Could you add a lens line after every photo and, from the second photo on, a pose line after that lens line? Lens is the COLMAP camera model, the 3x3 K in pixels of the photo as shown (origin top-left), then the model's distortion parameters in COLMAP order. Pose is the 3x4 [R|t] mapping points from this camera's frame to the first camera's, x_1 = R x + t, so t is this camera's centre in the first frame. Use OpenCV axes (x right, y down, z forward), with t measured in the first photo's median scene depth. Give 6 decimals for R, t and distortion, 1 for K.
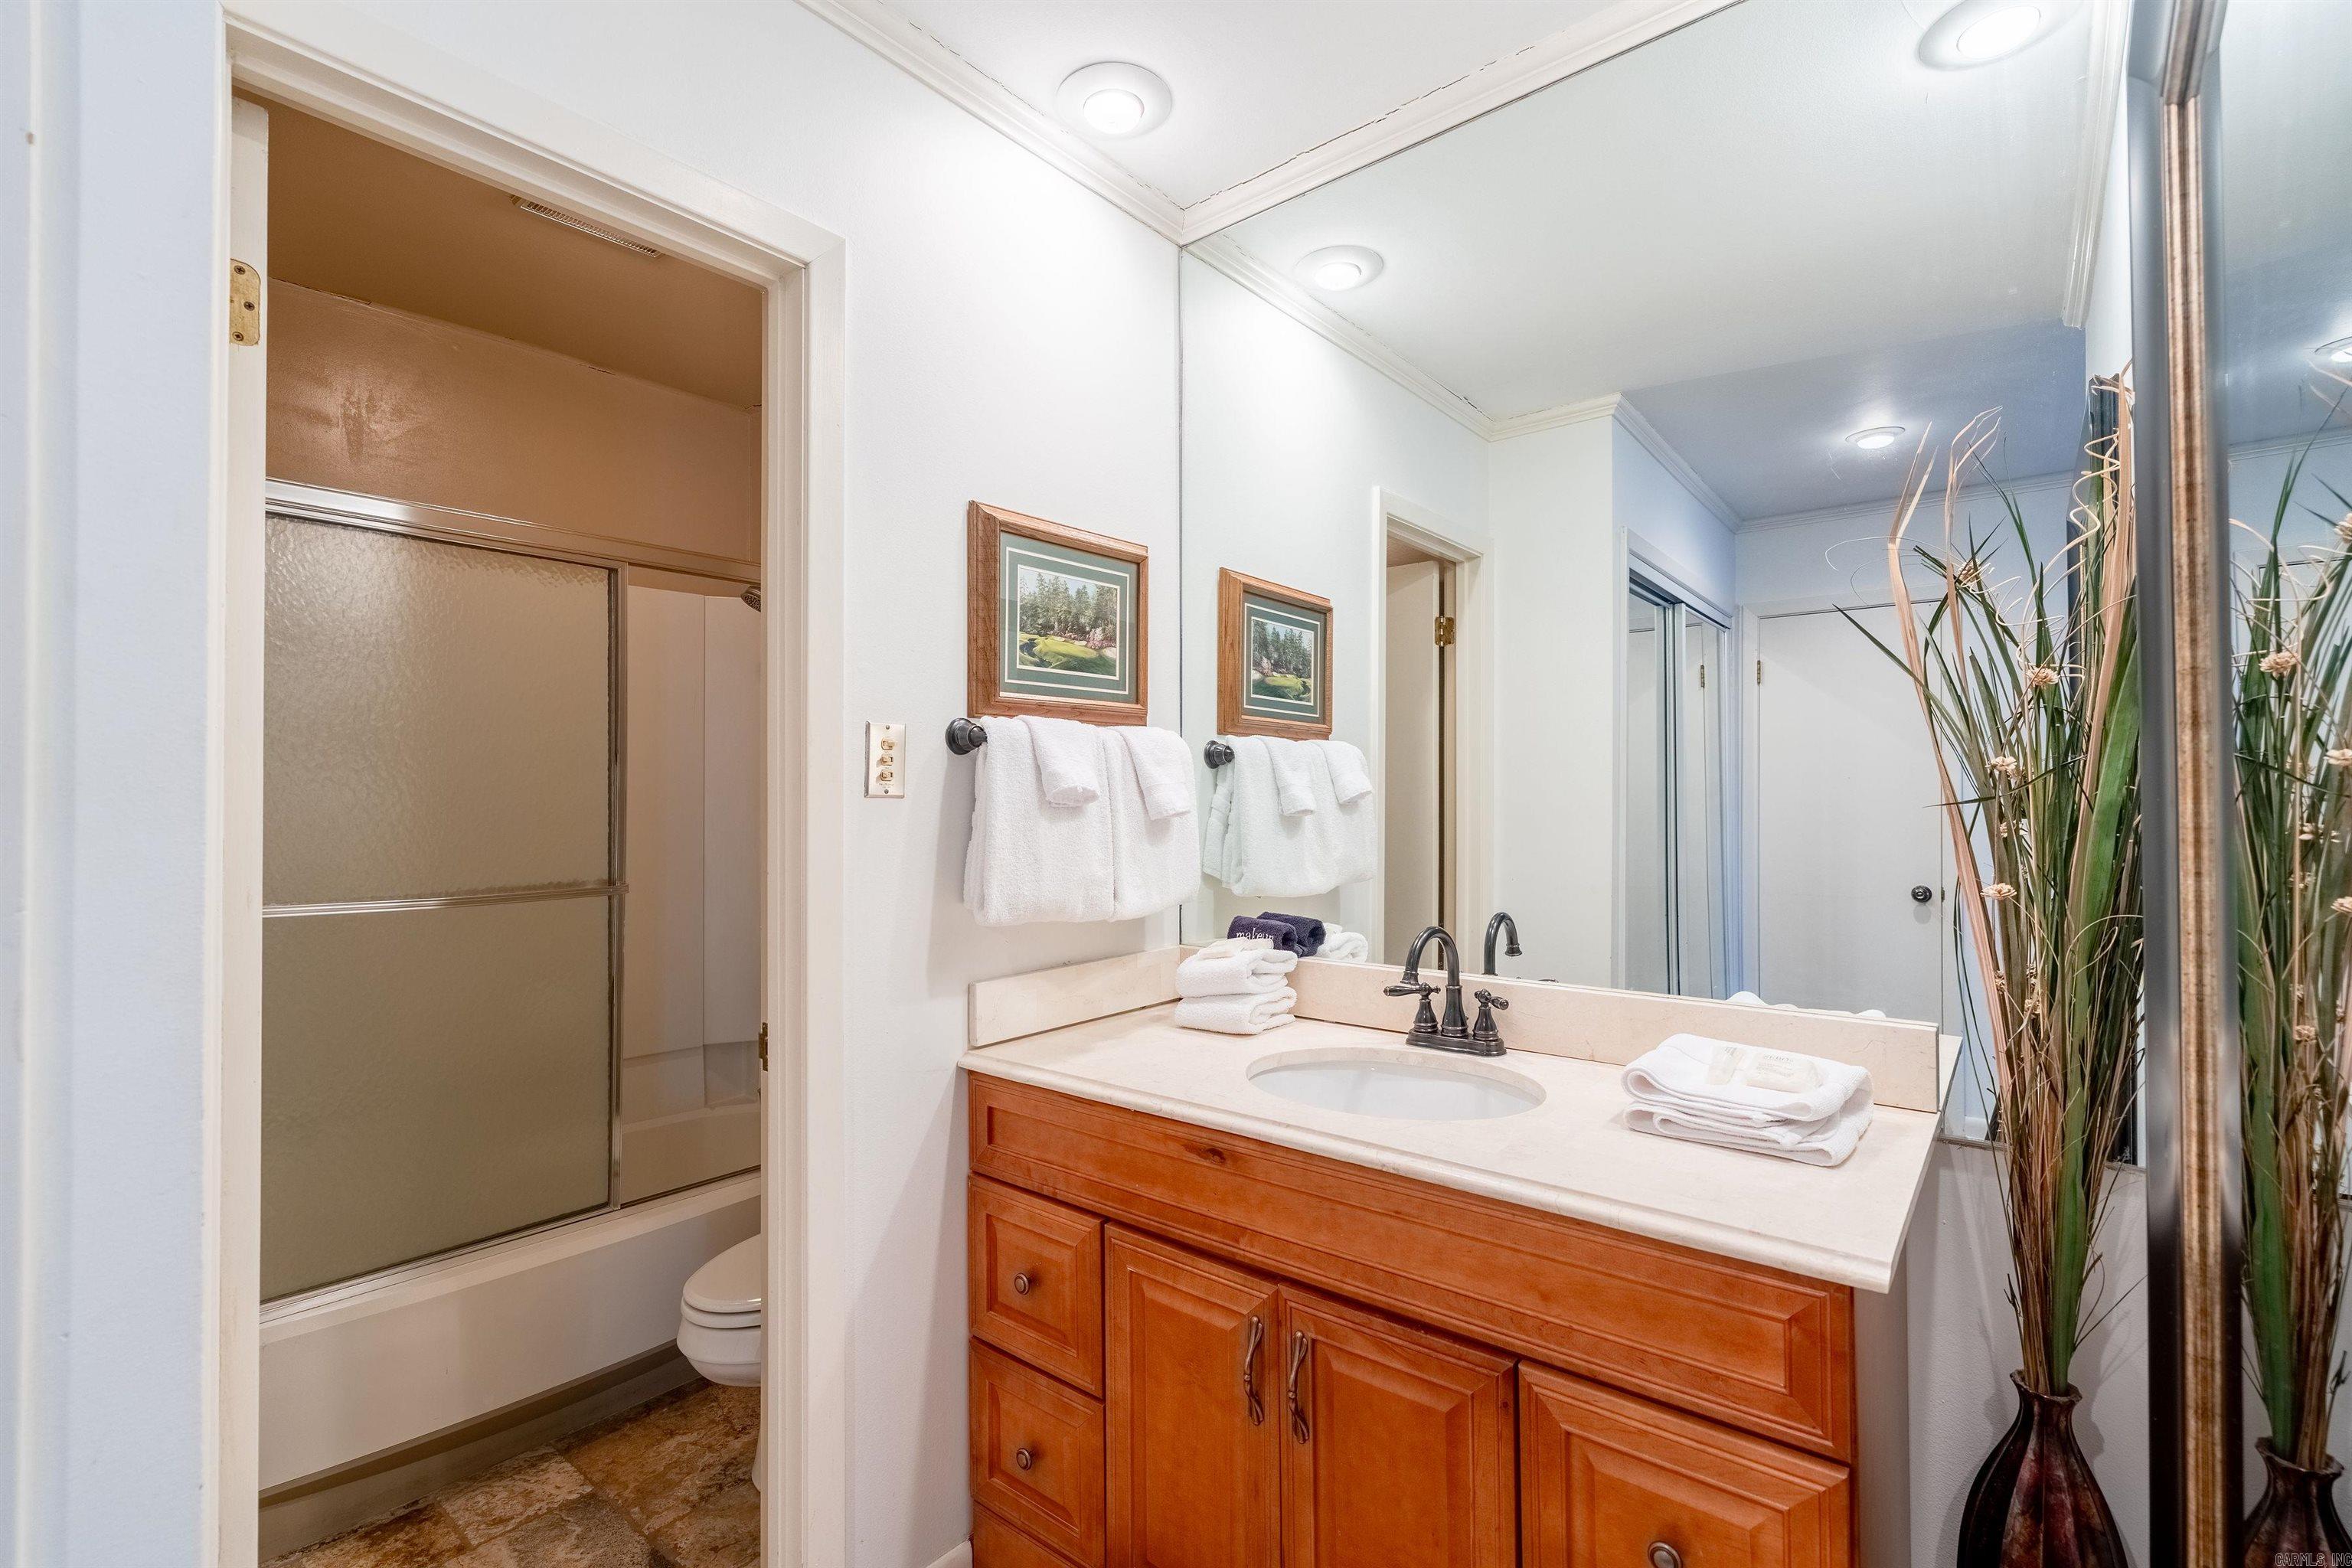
lens RADIAL K [[1060.7, 0, 1170.7], [0, 1060.7, 784.0], [0, 0, 1]] dist [-0.002228, 0.000525]
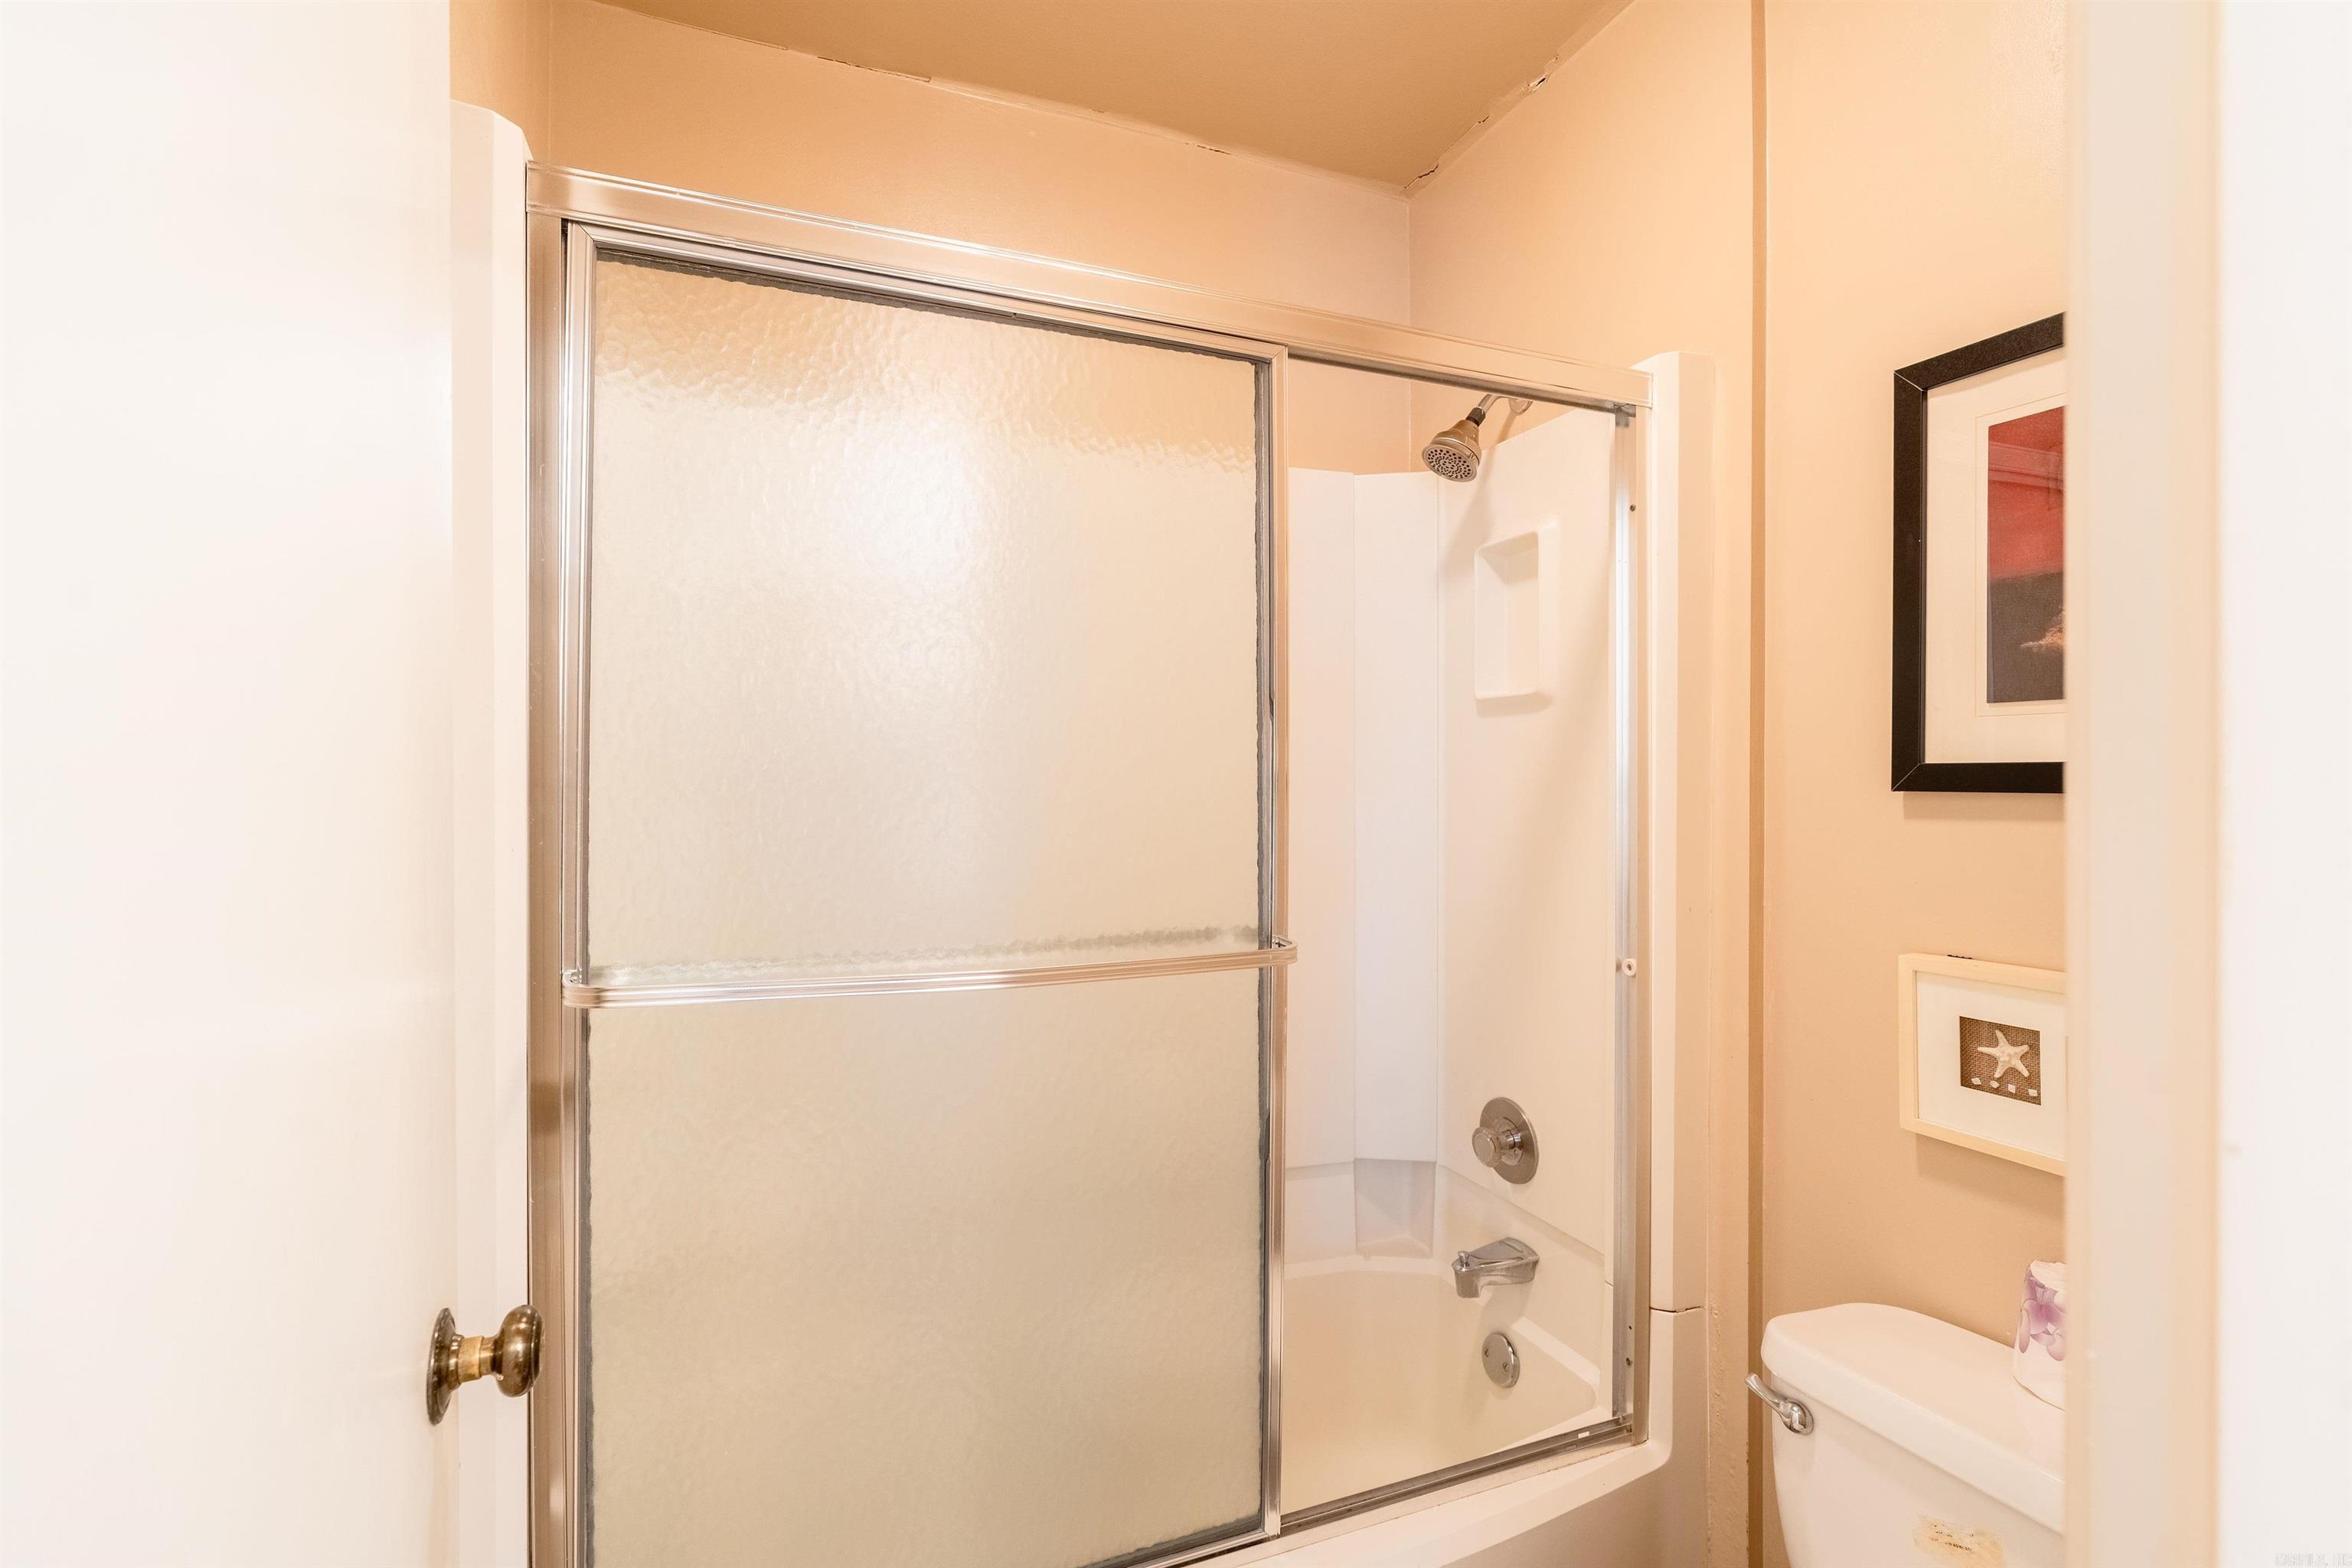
lens RADIAL K [[1060.7, 0, 1174.8], [0, 1060.7, 781.4], [0, 0, 1]] dist [-0.002228, 0.000525]
pose [[0.839416, -0.001985, -0.543486, -0.278032], [0.011189, 0.999844, 0.013630, 0.009082], [0.543374, -0.017523, 0.839308, 0.533774]]
